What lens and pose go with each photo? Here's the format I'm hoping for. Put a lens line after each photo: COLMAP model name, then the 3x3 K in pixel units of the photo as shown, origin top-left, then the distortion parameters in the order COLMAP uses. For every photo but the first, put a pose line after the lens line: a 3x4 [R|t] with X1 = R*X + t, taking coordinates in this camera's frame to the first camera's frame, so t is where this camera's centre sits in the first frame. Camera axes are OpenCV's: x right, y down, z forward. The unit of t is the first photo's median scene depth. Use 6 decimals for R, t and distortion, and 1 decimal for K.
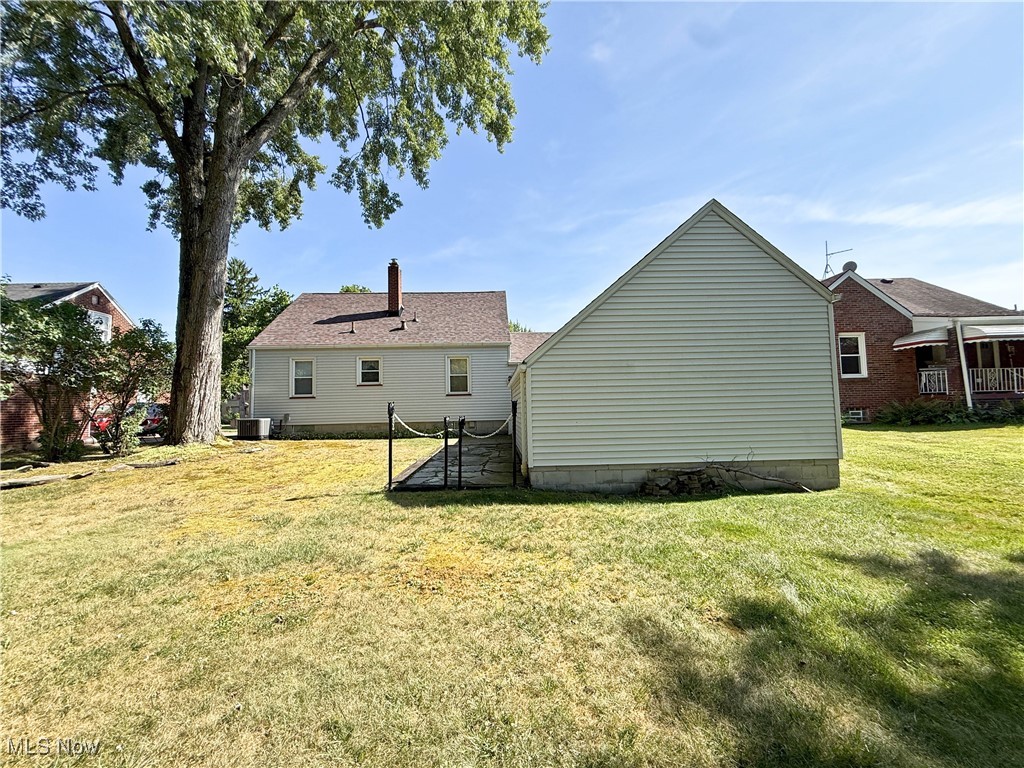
lens RADIAL K [[408.0, 0, 514.7], [0, 408.0, 384.6], [0, 0, 1]] dist [0.000561, -0.000438]
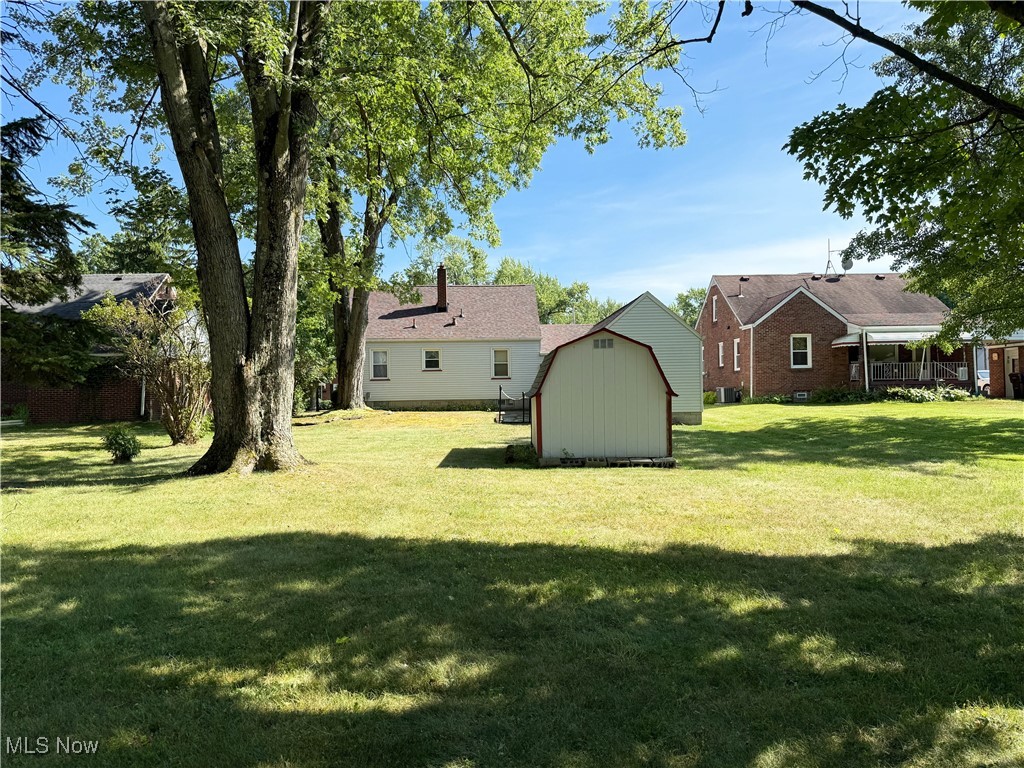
lens RADIAL K [[719.9, 0, 514.6], [0, 719.9, 380.3], [0, 0, 1]] dist [0.023365, -0.042794]
pose [[0.999974, 0.007258, -0.000227, -0.094710], [-0.007243, 0.999162, 0.040275, -0.060401], [0.000519, -0.040272, 0.999189, -1.254345]]
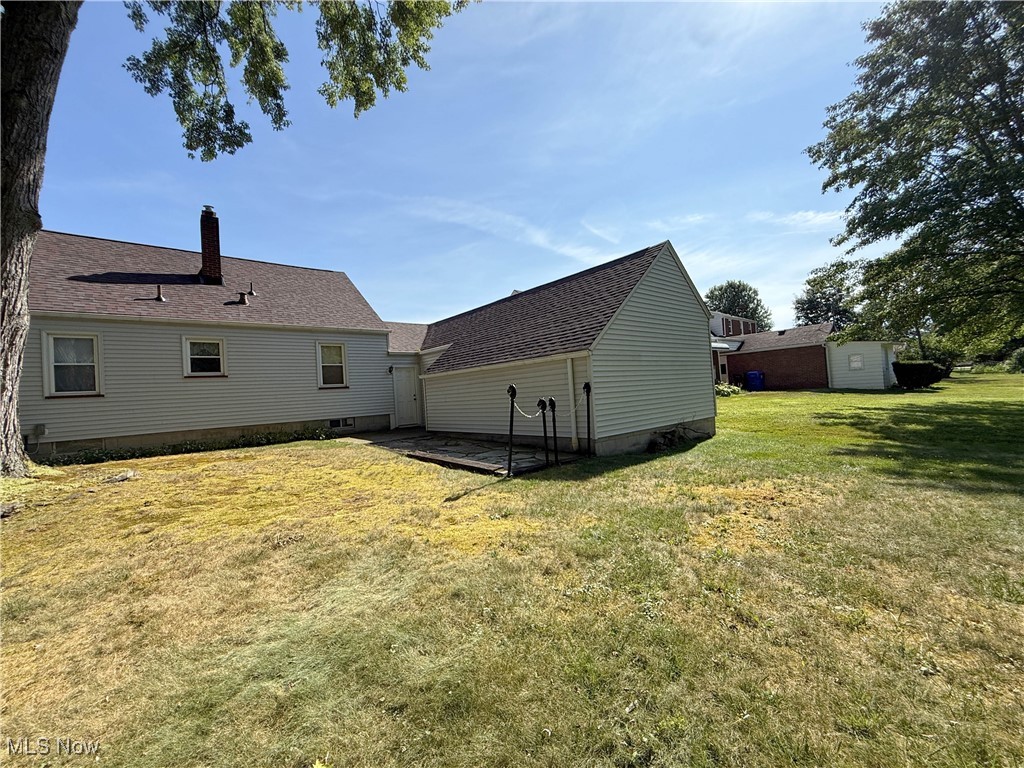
lens RADIAL K [[408.0, 0, 505.9], [0, 408.0, 387.4], [0, 0, 1]] dist [0.000561, -0.000438]
pose [[0.791584, -0.015966, 0.610852, -0.374867], [0.009098, 0.999856, 0.014343, 0.015033], [-0.610993, -0.005796, 0.791615, 0.099990]]
